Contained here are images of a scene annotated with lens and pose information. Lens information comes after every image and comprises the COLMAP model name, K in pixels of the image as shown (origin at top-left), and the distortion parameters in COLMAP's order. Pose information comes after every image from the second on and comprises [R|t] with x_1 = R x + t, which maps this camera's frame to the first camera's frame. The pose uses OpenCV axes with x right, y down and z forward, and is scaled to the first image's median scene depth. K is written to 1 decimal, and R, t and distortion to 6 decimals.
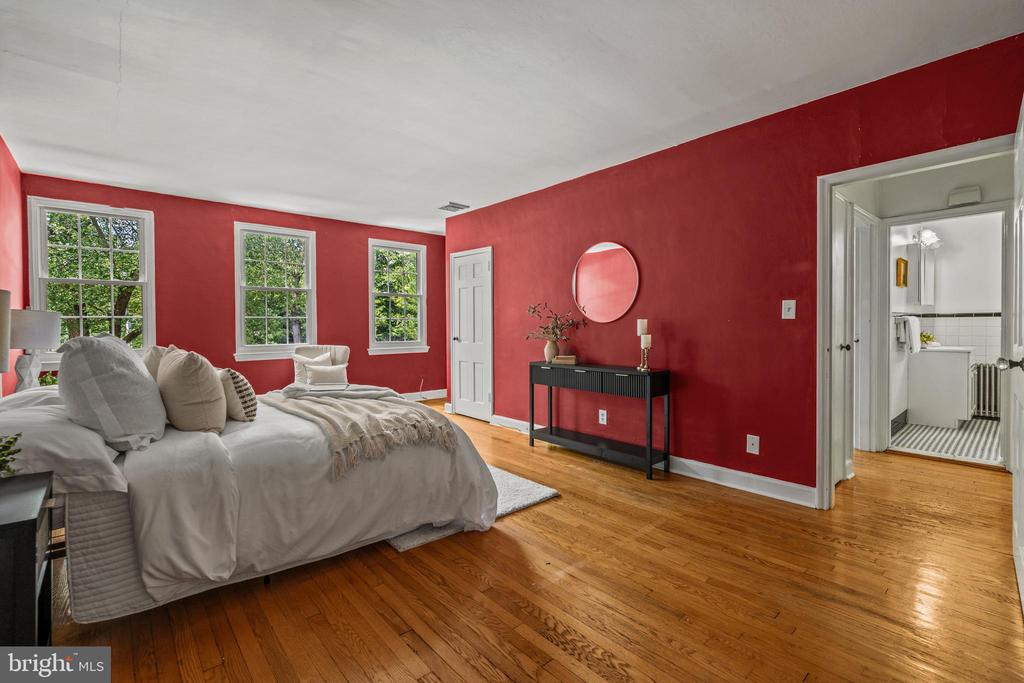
lens RADIAL K [[460.2, 0, 486.7], [0, 460.2, 326.3], [0, 0, 1]] dist [-0.004230, 0.002329]
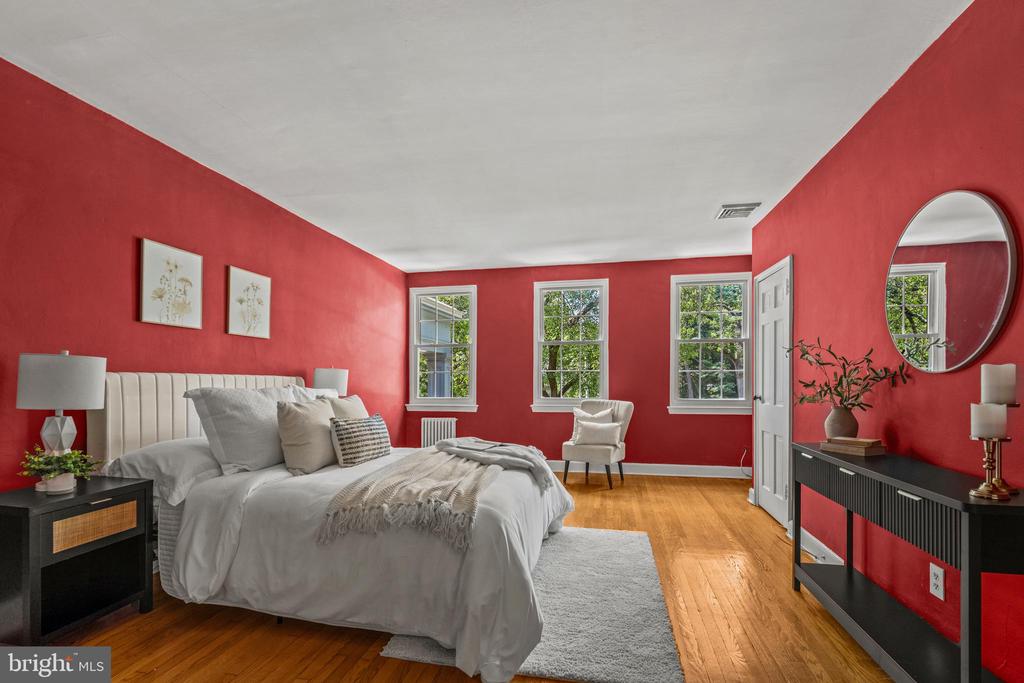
lens RADIAL K [[460.2, 0, 523.7], [0, 460.2, 374.9], [0, 0, 1]] dist [-0.004230, 0.002329]
pose [[0.620825, -0.005618, -0.783929, 0.385562], [-0.001984, 0.999960, -0.008737, -0.001608], [0.783947, 0.006979, 0.620789, 0.430096]]
